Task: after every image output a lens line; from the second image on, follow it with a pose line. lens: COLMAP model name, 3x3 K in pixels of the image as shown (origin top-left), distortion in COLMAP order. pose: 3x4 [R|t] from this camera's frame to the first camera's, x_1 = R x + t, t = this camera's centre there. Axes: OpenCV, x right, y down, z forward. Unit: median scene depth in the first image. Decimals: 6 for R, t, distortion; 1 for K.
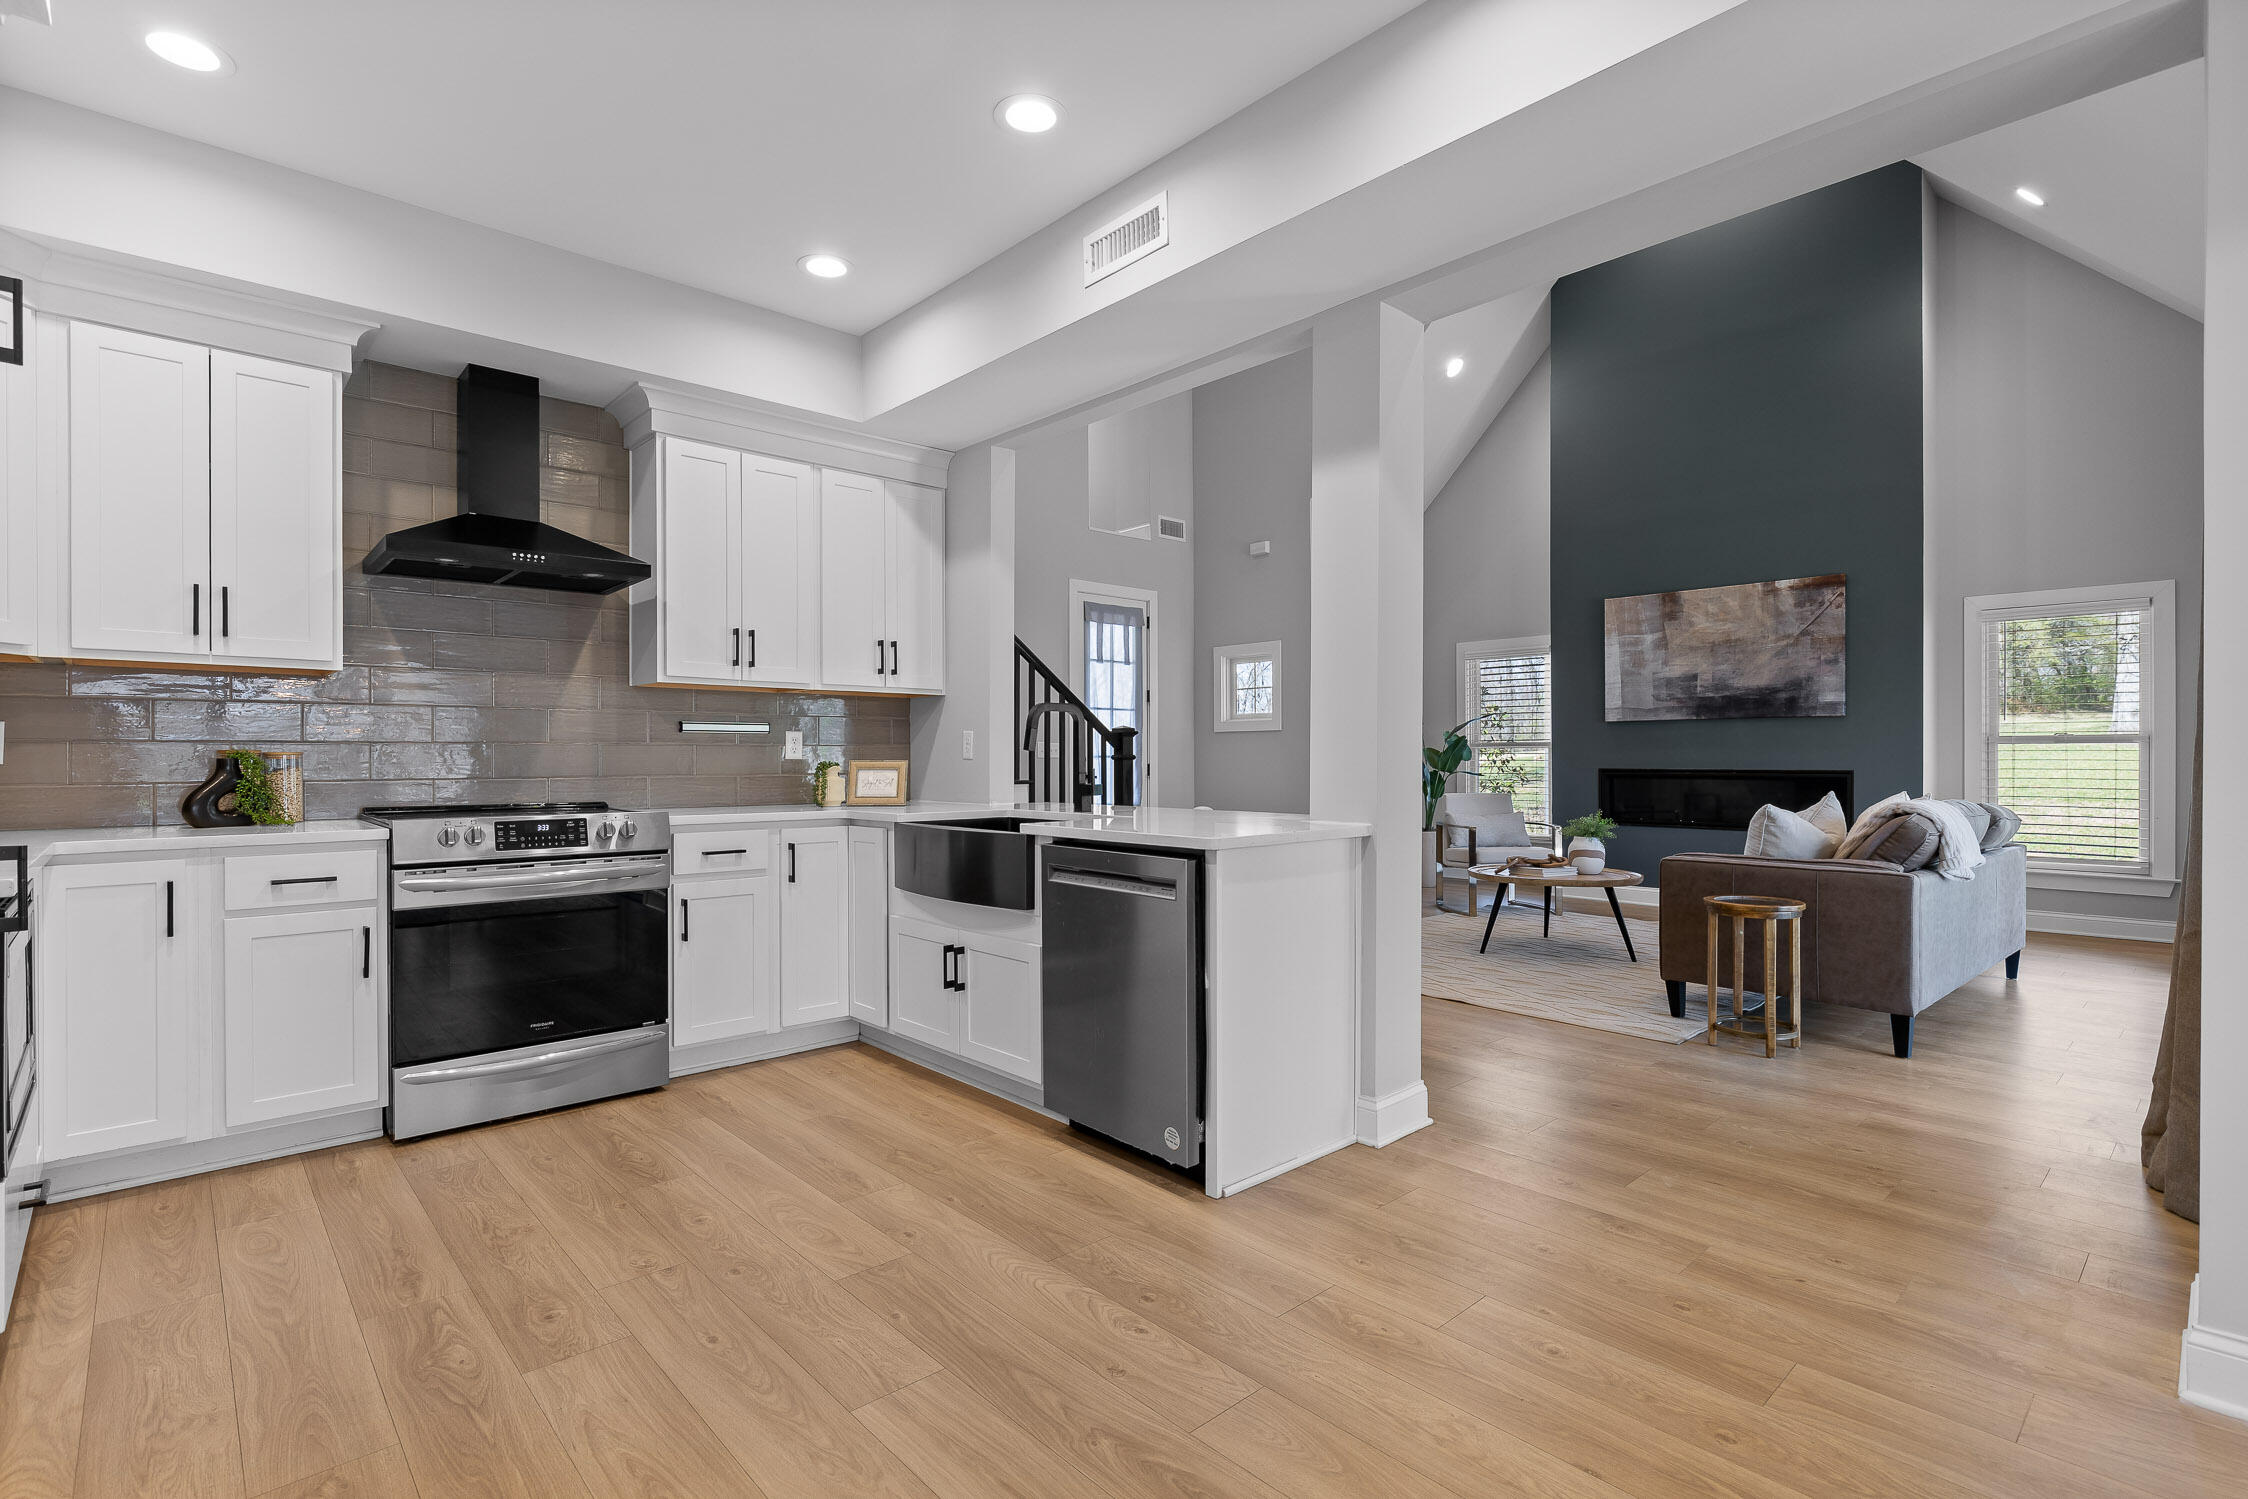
lens RADIAL K [[1049.7, 0, 1120.2], [0, 1049.7, 760.0], [0, 0, 1]] dist [-0.004652, -0.000260]
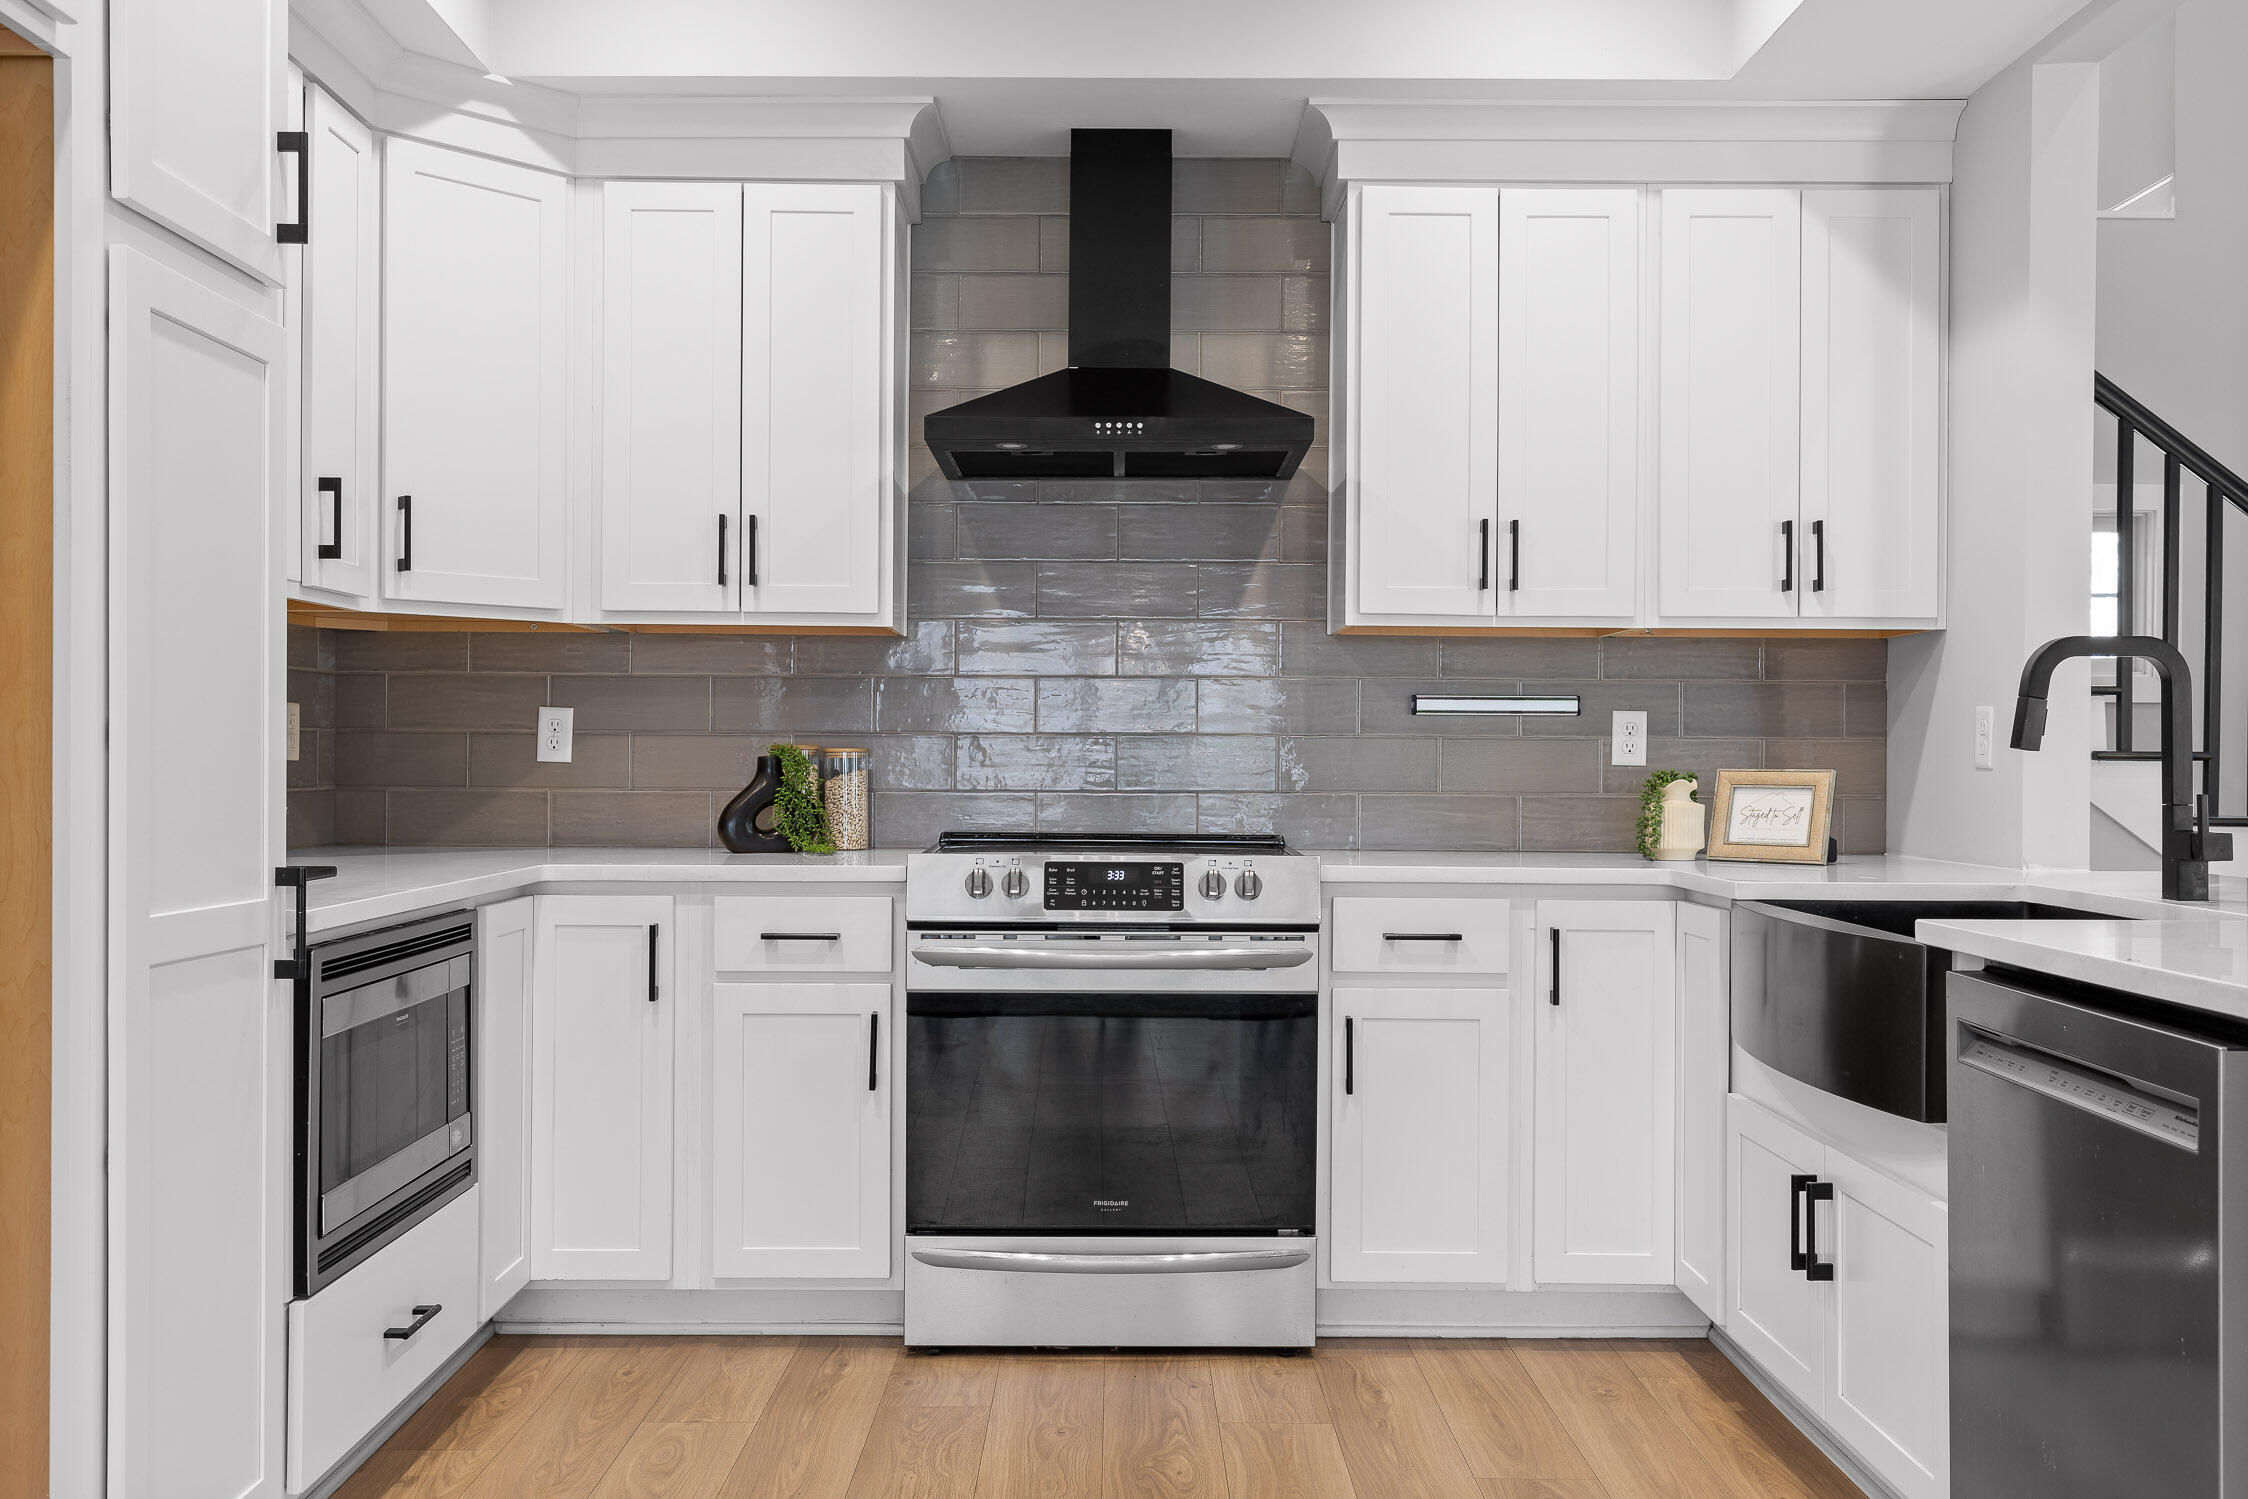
lens RADIAL K [[1902.8, 0, 1121.9], [0, 1902.8, 752.0], [0, 0, 1]] dist [0.007435, -0.001438]
pose [[0.739775, 0.004618, -0.672838, 0.153423], [-0.009334, 0.999951, -0.003399, -0.001963], [0.672789, 0.008794, 0.739782, 0.162352]]
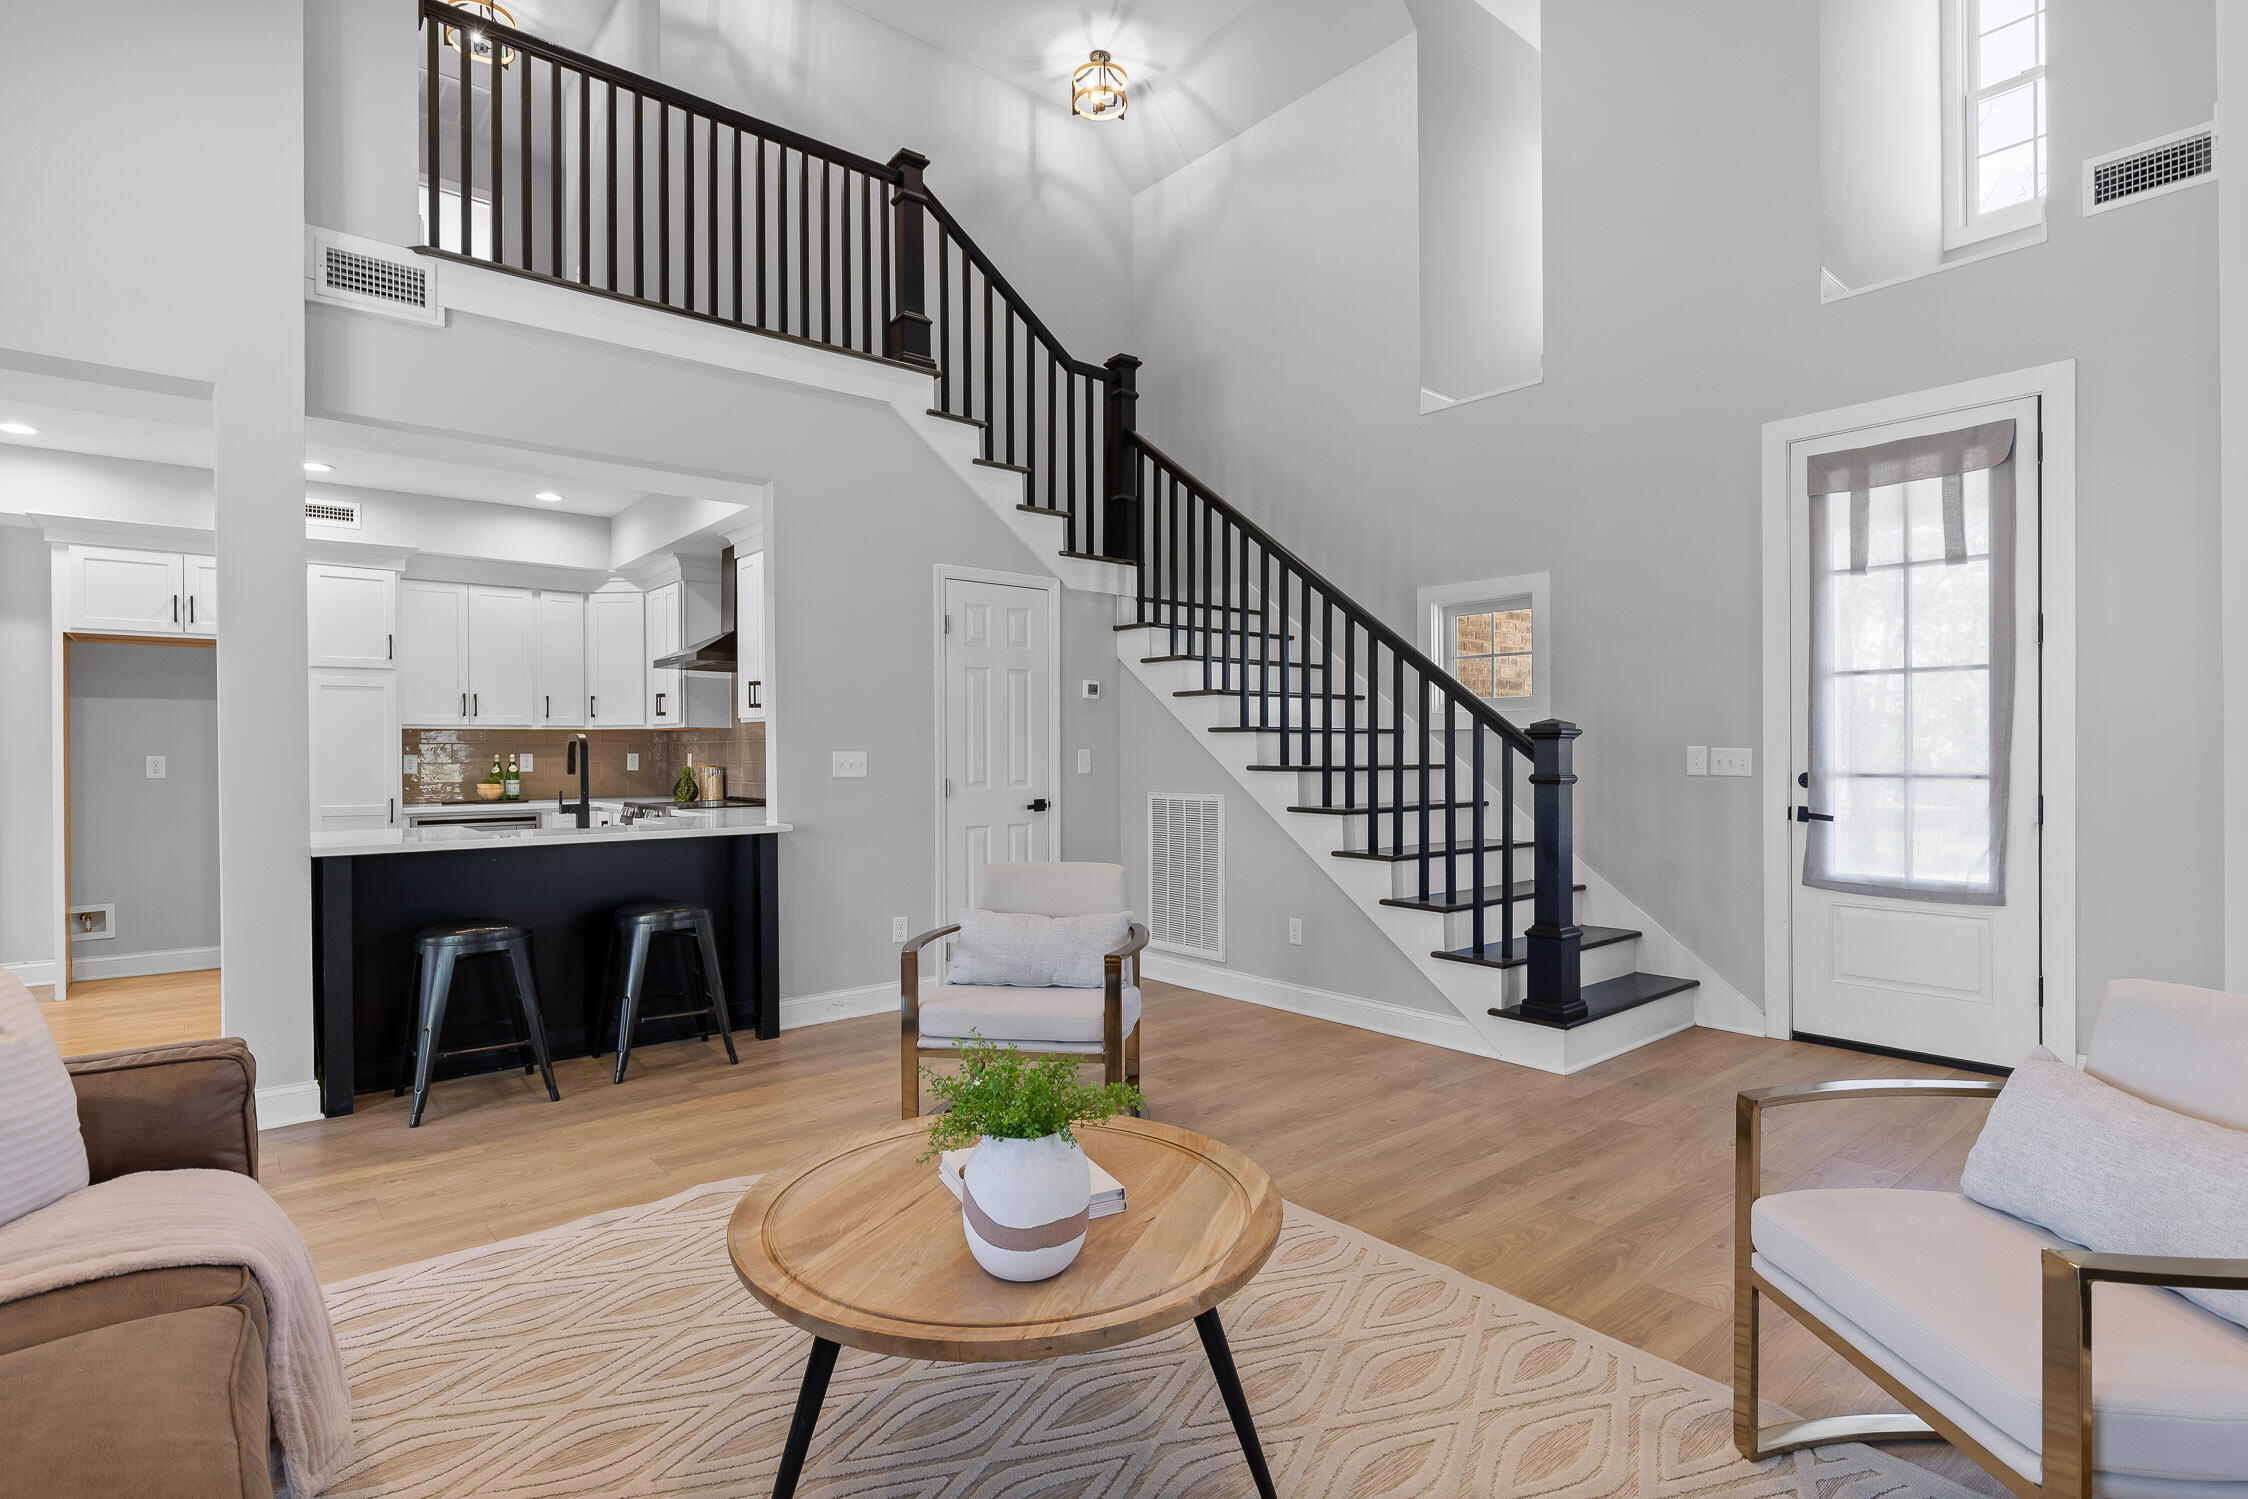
lens RADIAL K [[1112.7, 0, 1119.0], [0, 1112.7, 747.6], [0, 0, 1]] dist [-0.005739, 0.001145]
pose [[-0.047355, 0.001913, -0.998876, 1.117772], [0.001131, 0.999998, 0.001861, -0.038448], [0.998877, -0.001042, -0.047358, 1.579981]]
